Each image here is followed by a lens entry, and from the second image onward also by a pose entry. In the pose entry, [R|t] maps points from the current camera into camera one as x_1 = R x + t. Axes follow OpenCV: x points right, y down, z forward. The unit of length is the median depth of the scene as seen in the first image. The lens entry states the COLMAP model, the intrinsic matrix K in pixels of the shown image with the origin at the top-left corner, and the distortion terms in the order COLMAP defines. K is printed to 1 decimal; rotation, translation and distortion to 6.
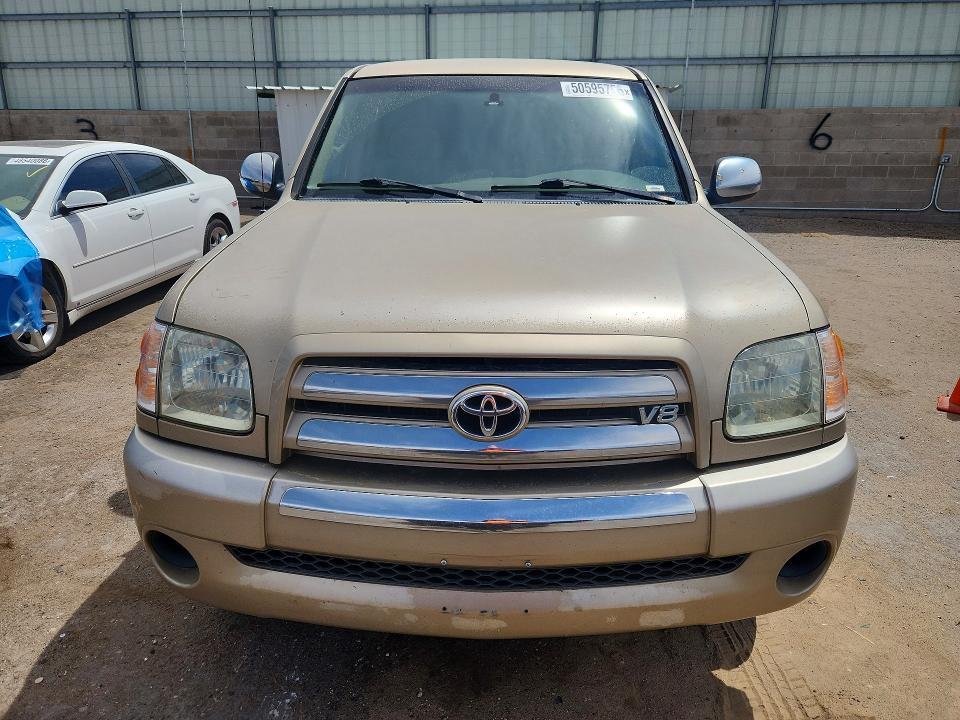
lens RADIAL K [[634.6, 0, 479.0], [0, 634.6, 359.4], [0, 0, 1]] dist [0.076958, -0.057767]
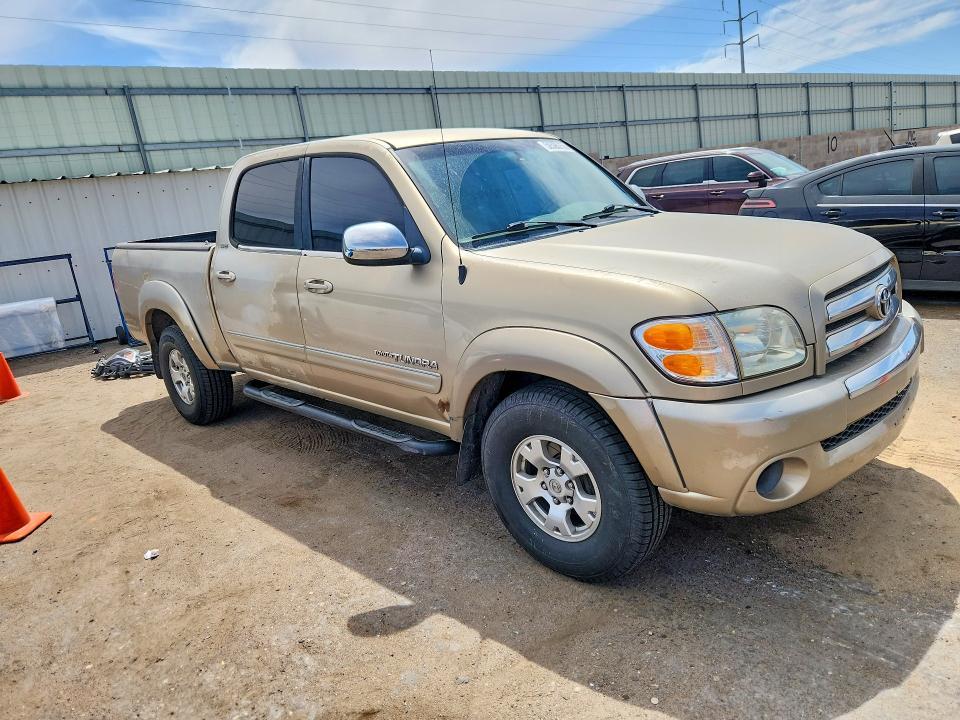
lens RADIAL K [[634.6, 0, 479.0], [0, 634.6, 359.4], [0, 0, 1]] dist [0.076958, -0.057767]
pose [[0.689410, -0.269109, 0.672529, -0.938356], [0.343053, 0.939007, 0.024075, -0.087775], [-0.637988, 0.214116, 0.739679, 0.202764]]
